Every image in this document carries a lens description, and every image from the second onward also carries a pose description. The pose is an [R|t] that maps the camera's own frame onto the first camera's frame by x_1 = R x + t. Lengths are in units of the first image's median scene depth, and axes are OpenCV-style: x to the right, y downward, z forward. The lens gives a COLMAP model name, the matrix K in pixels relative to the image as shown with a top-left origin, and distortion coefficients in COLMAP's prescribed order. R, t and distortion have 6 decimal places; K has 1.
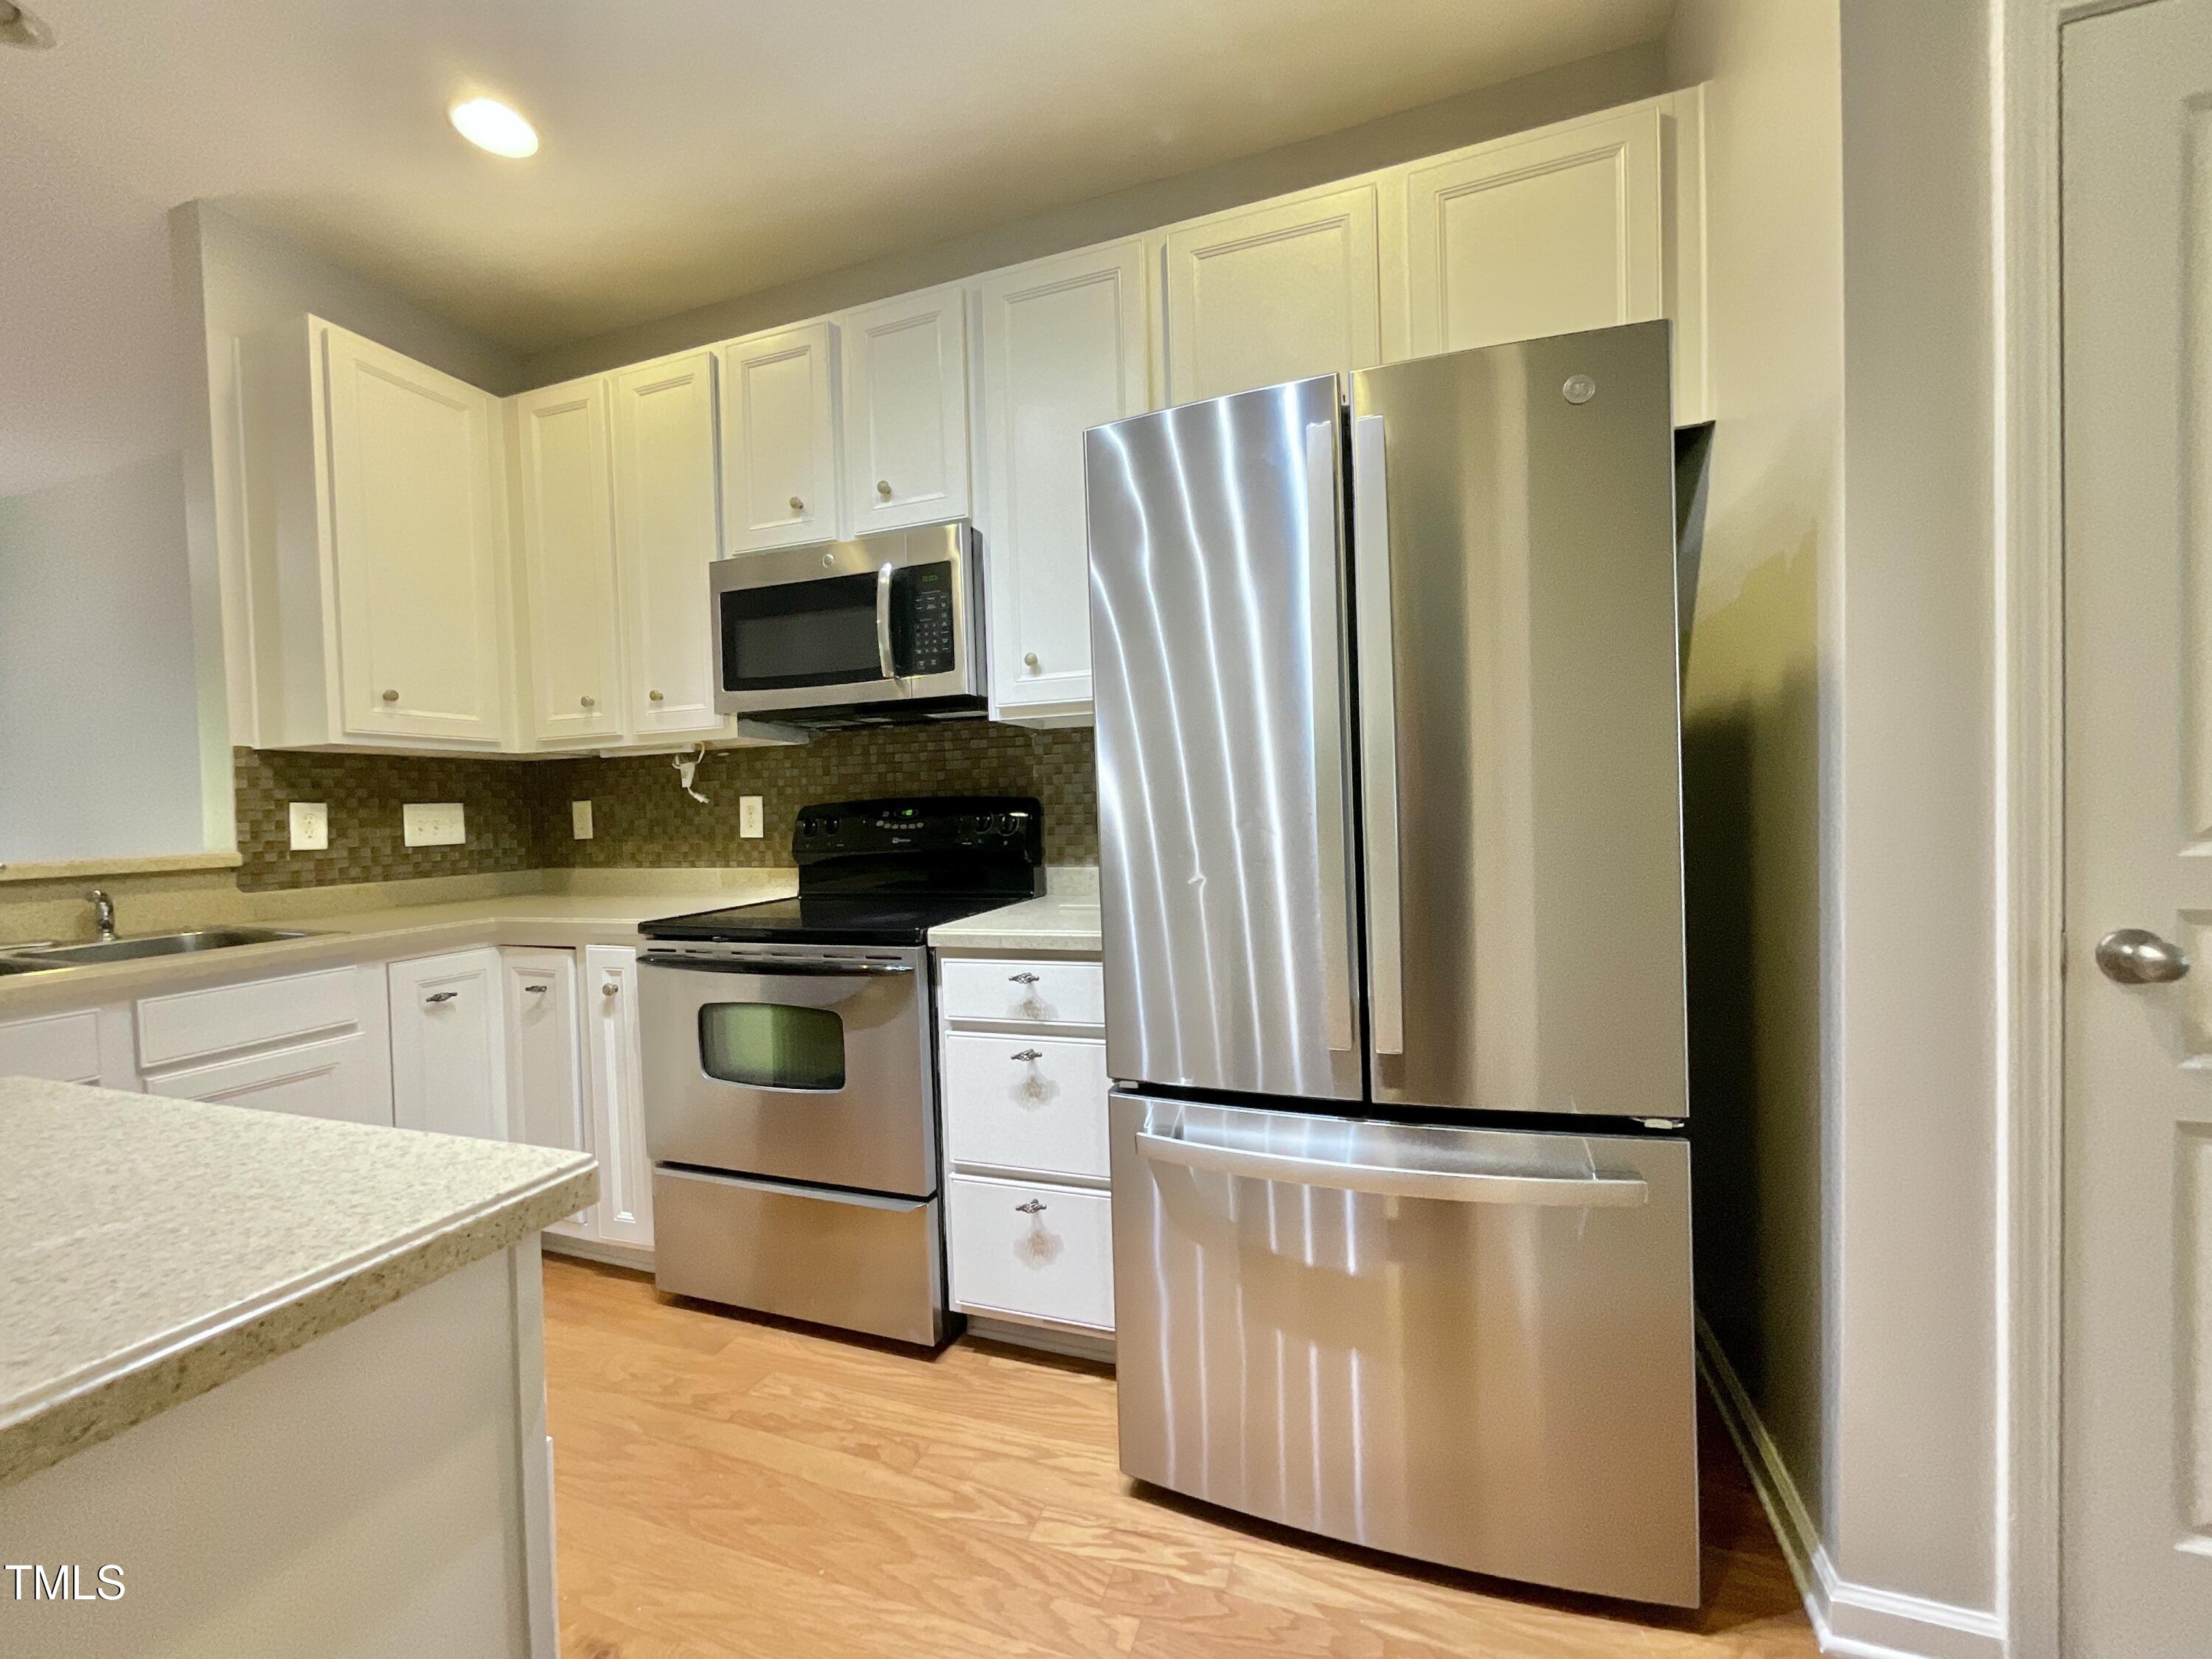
lens RADIAL K [[891.8, 0, 1106.0], [0, 891.8, 829.5], [0, 0, 1]] dist [-0.002355, 0.002970]
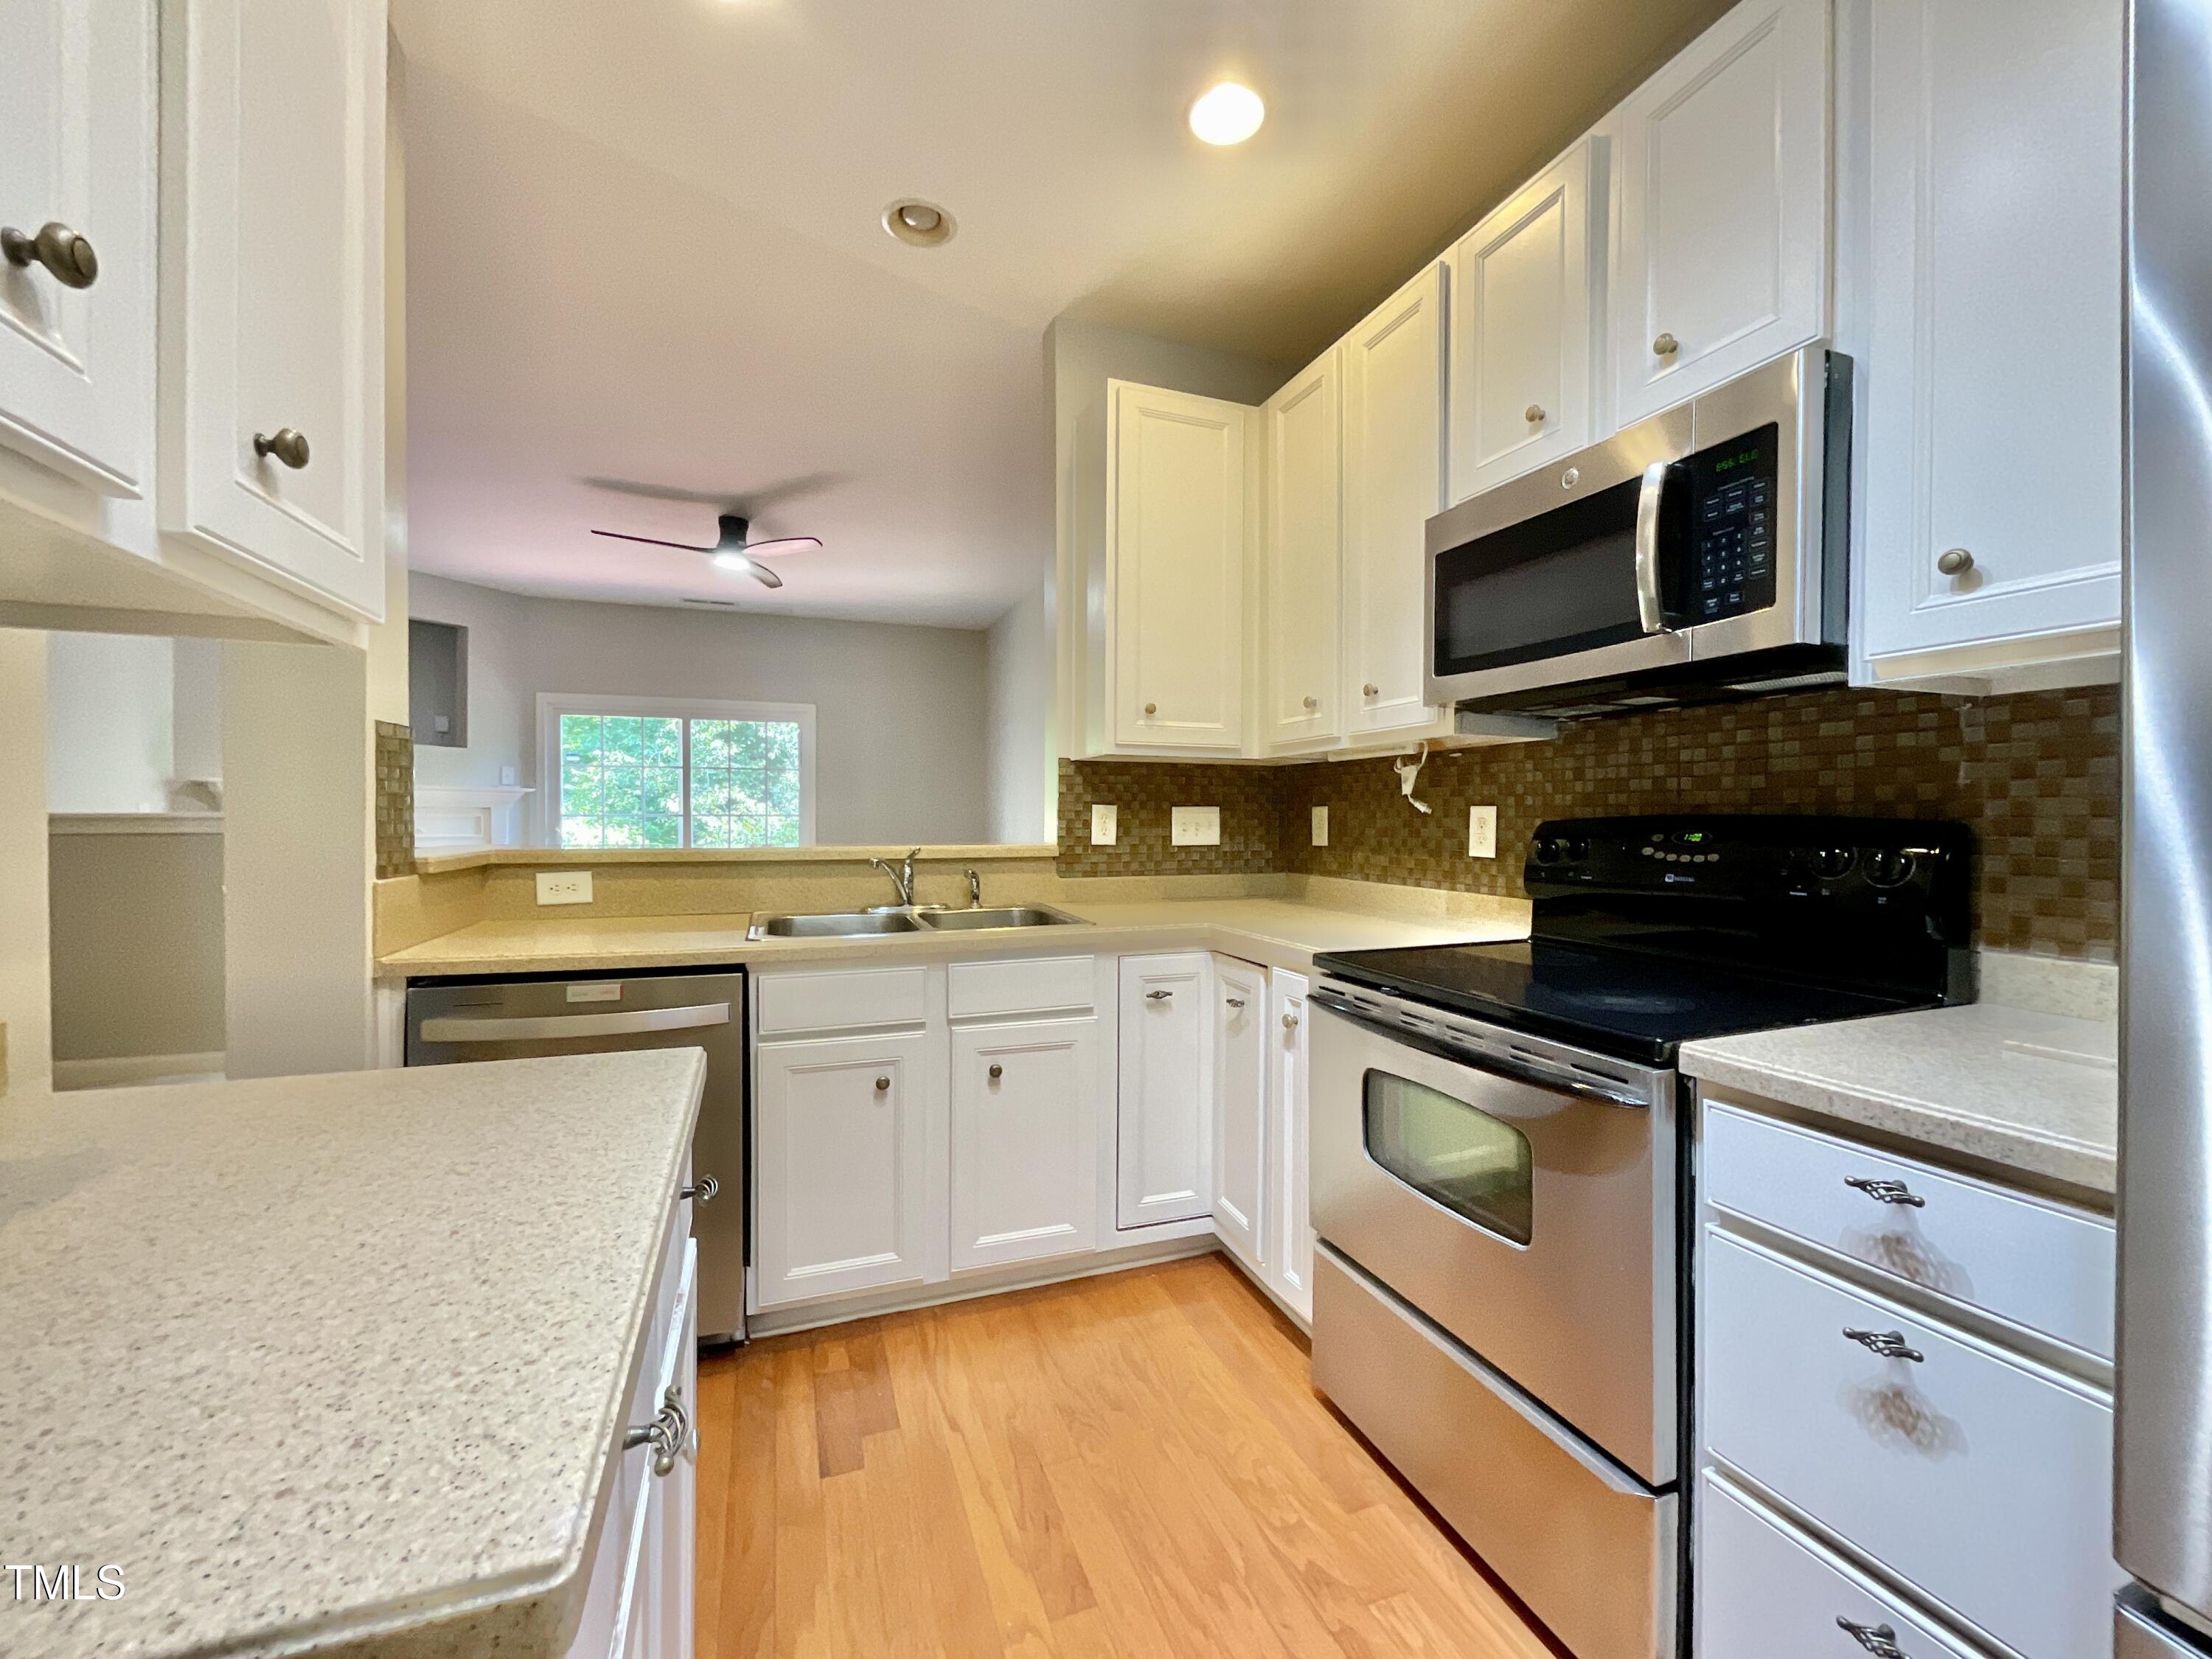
lens RADIAL K [[891.8, 0, 1106.0], [0, 891.8, 829.5], [0, 0, 1]] dist [-0.002355, 0.002970]
pose [[0.645537, 0.041146, -0.762620, 0.000477], [-0.040326, 0.998991, 0.019764, -0.020433], [0.762663, 0.017995, 0.646545, 0.240175]]
